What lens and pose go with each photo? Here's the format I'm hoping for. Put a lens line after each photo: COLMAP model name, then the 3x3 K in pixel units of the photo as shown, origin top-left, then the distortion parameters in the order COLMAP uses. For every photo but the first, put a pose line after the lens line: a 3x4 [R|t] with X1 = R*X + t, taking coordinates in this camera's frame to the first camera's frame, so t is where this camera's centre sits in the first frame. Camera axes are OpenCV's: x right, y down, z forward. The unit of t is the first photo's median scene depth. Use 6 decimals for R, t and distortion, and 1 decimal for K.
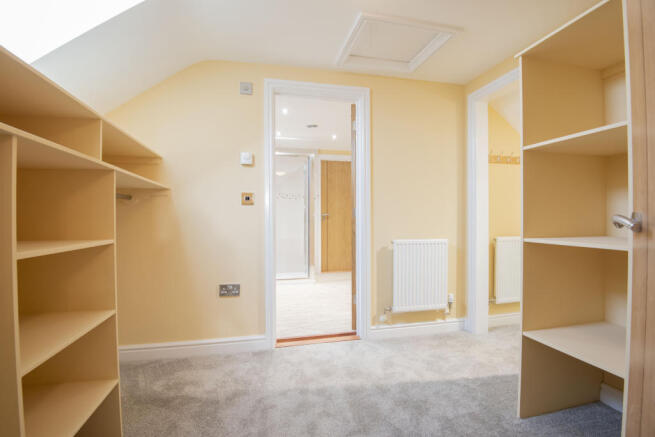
lens RADIAL K [[298.7, 0, 327.5], [0, 298.7, 218.5], [0, 0, 1]] dist [-0.029113, -0.000319]
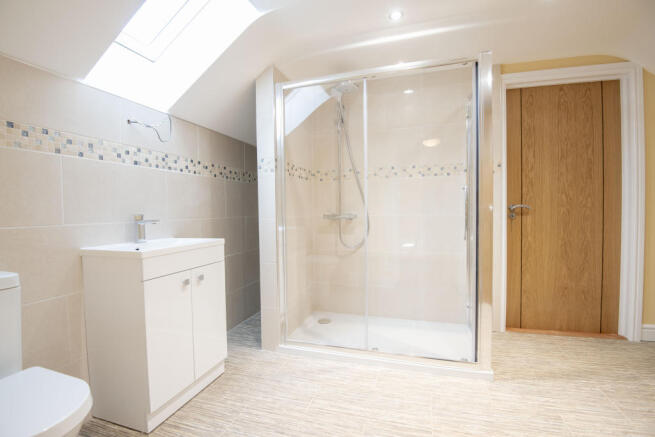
lens RADIAL K [[298.7, 0, 327.5], [0, 298.7, 218.5], [0, 0, 1]] dist [-0.029113, -0.000319]
pose [[0.860953, 0.001544, -0.508682, -0.027883], [0.011151, 0.999698, 0.021908, -0.007386], [0.508562, -0.024534, 0.860676, 0.462449]]
